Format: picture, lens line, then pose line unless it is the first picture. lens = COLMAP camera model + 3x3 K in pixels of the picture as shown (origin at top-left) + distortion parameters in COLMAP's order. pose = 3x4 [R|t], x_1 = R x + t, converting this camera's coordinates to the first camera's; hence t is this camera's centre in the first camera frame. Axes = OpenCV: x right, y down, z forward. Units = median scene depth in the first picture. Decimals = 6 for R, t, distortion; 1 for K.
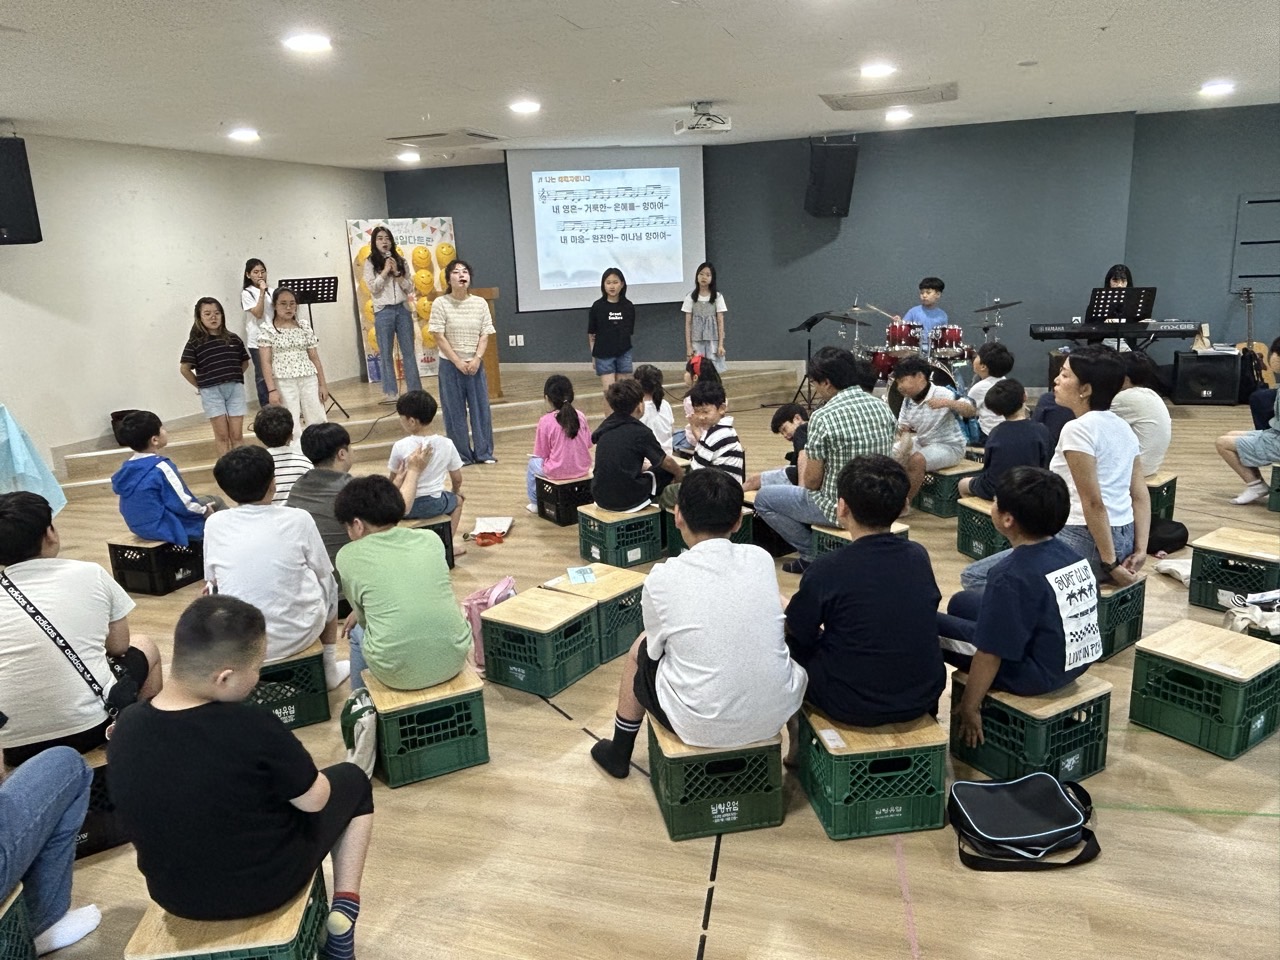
lens RADIAL K [[926.0, 0, 640.0], [0, 926.0, 480.0], [0, 0, 1]] dist [0.003217, -0.007401]
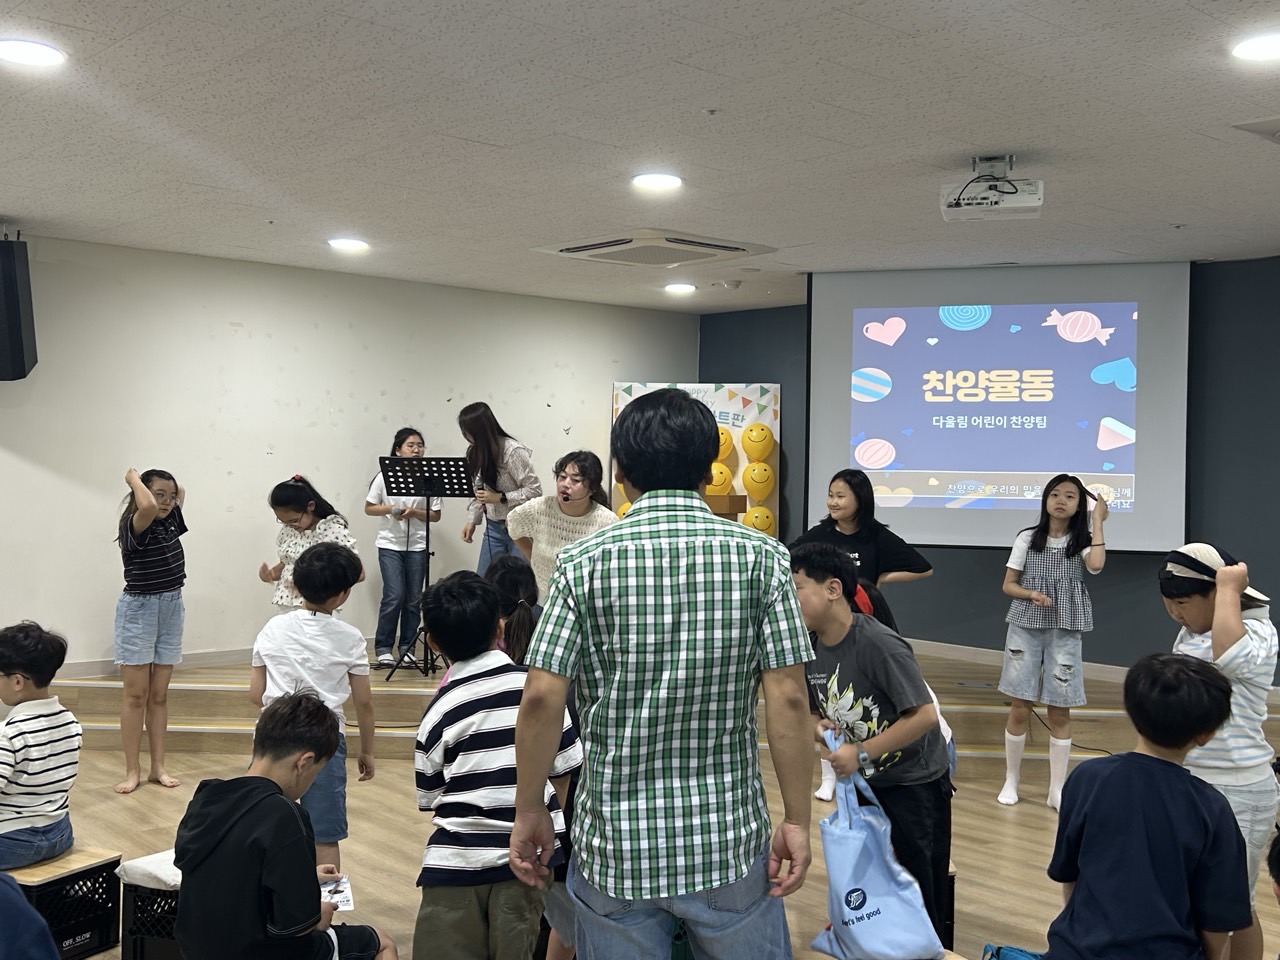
lens RADIAL K [[1371.6, 0, 640.0], [0, 1371.6, 480.0], [0, 0, 1]] dist [0.092751, -0.021391]
pose [[0.851129, 0.066386, -0.520742, 0.231452], [-0.180674, 0.968414, -0.171847, -0.056376], [0.492886, 0.240349, 0.836239, 0.239952]]
